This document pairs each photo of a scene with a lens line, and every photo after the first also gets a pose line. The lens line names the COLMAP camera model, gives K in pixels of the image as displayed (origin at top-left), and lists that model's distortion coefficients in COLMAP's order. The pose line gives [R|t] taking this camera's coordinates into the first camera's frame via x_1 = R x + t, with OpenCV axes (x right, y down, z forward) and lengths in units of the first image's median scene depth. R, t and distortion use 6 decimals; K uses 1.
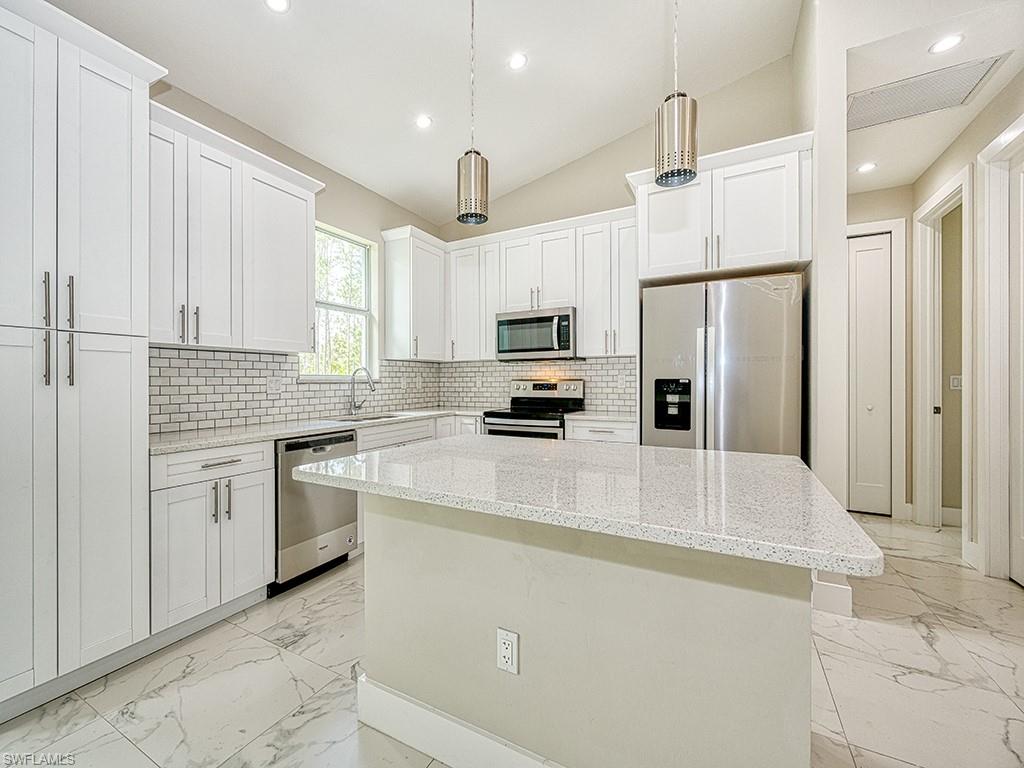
lens RADIAL K [[427.6, 0, 482.9], [0, 427.6, 381.7], [0, 0, 1]] dist [-0.000716, -0.000195]
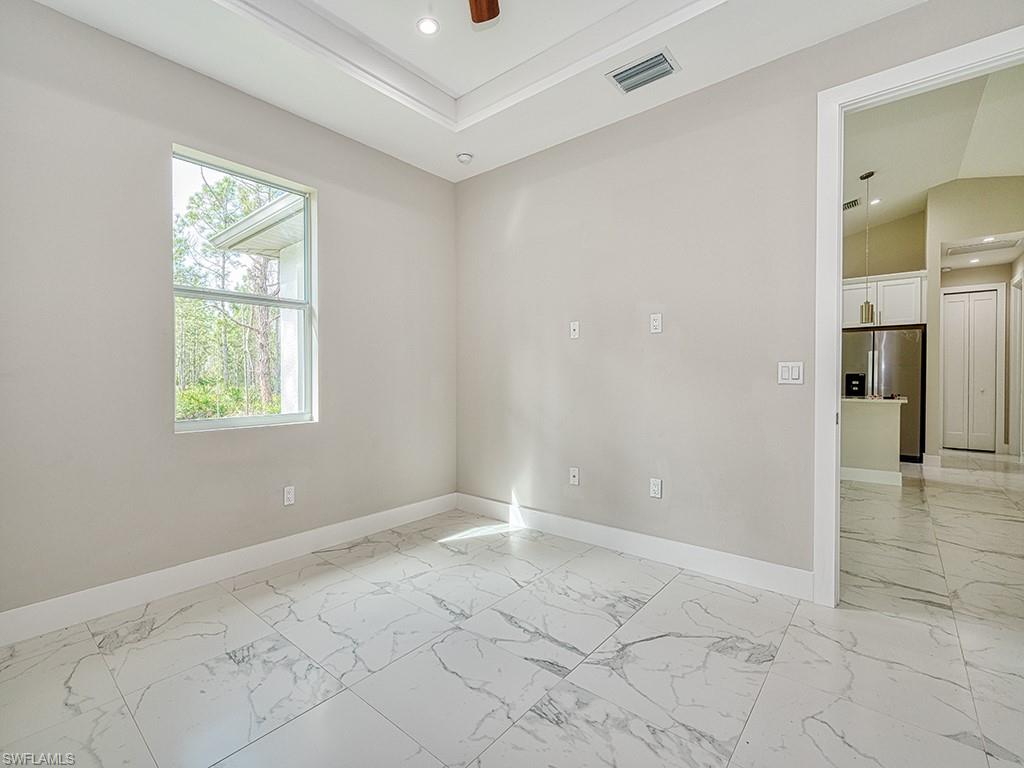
lens RADIAL K [[462.4, 0, 478.8], [0, 462.4, 384.1], [0, 0, 1]] dist [0.008429, -0.000691]
pose [[0.977858, 0.003443, -0.209242, -0.946111], [-0.001641, 0.999960, 0.008784, 0.028362], [0.209264, -0.008246, 0.977824, -1.737491]]
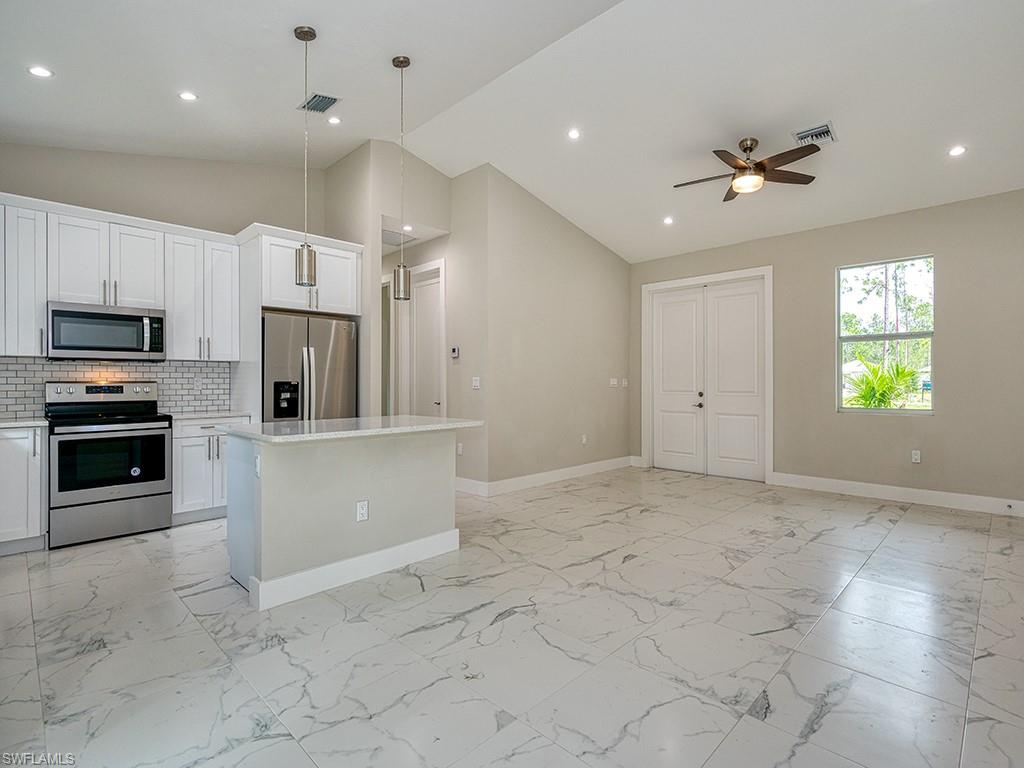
lens RADIAL K [[500.1, 0, 545.5], [0, 500.1, 382.9], [0, 0, 1]] dist [-0.002870, 0.001332]
pose [[0.216545, 0.002902, 0.976268, -0.952323], [0.003579, 0.999987, -0.003767, 0.006728], [-0.976266, 0.004310, 0.216532, -0.181960]]
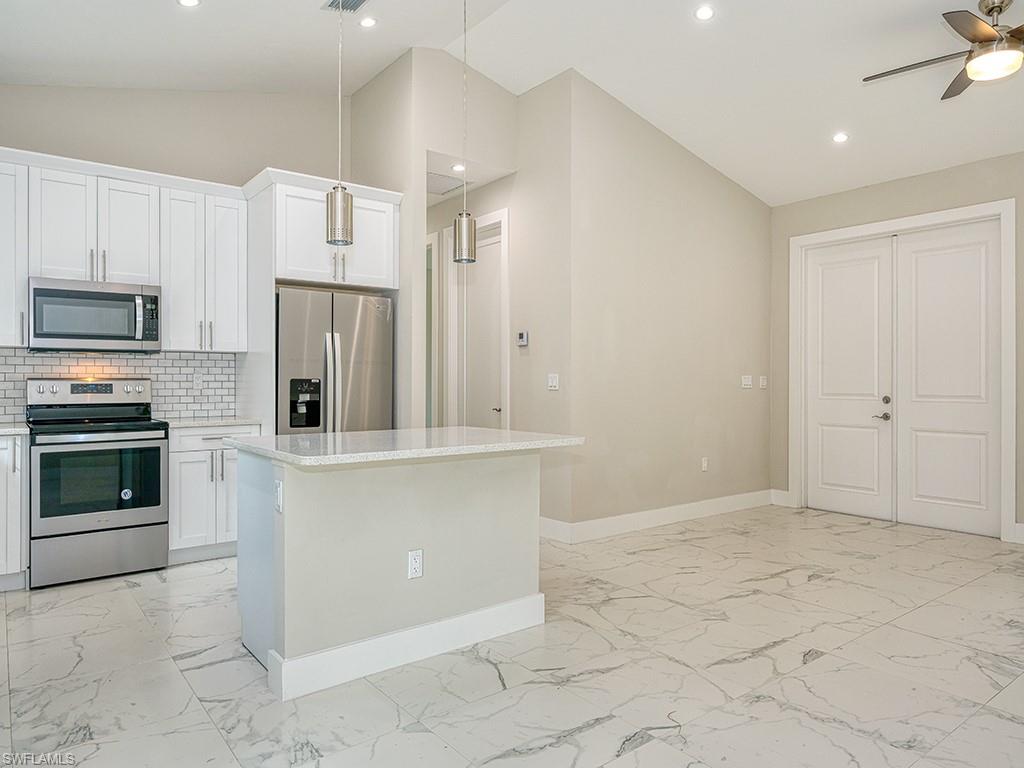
lens RADIAL K [[666.7, 0, 498.5], [0, 666.7, 382.9], [0, 0, 1]] dist [-0.005804, 0.004716]
pose [[0.383183, 0.002076, 0.923670, -0.864405], [-0.000205, 0.999998, -0.002162, 0.006415], [-0.923672, 0.000639, 0.383183, -0.061861]]
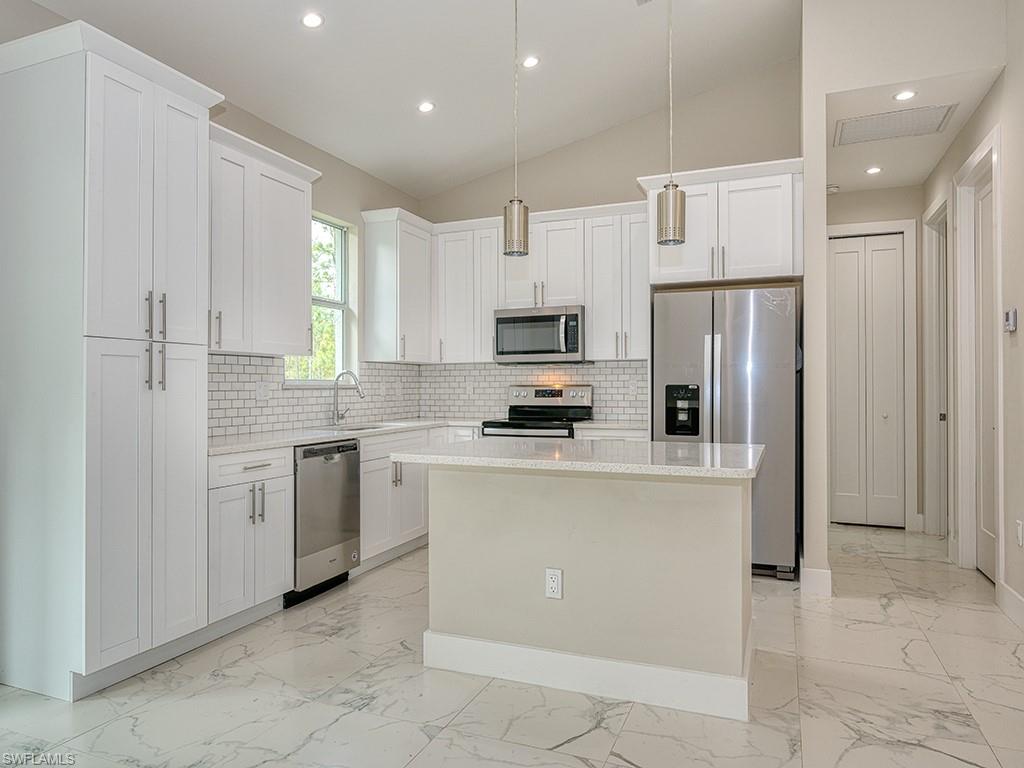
lens RADIAL K [[666.7, 0, 508.5], [0, 666.7, 384.5], [0, 0, 1]] dist [-0.005804, 0.004716]
pose [[0.991362, 0.001535, 0.131144, -0.163706], [-0.000845, 0.999986, -0.005315, 0.001308], [-0.131150, 0.005158, 0.991349, -0.490431]]
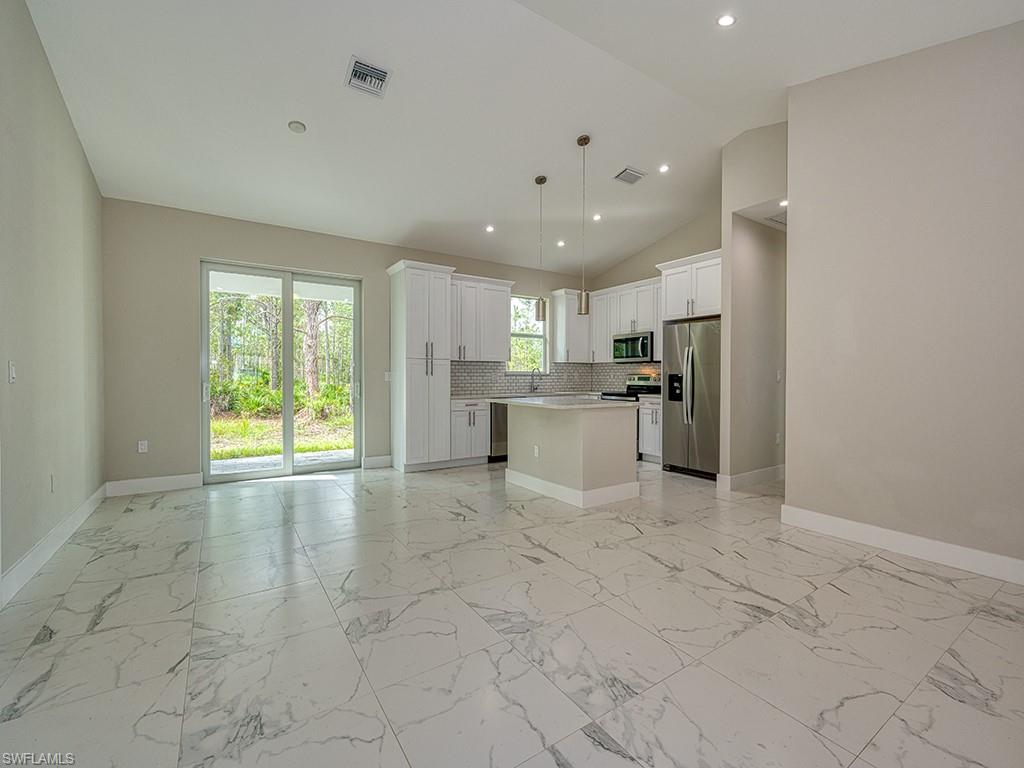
lens RADIAL K [[462.4, 0, 536.9], [0, 462.4, 382.7], [0, 0, 1]] dist [0.008429, -0.000691]
pose [[0.904226, 0.011494, -0.426899, 0.743873], [-0.004961, 0.999853, 0.016412, 0.000600], [0.427025, -0.012722, 0.904150, -1.080395]]
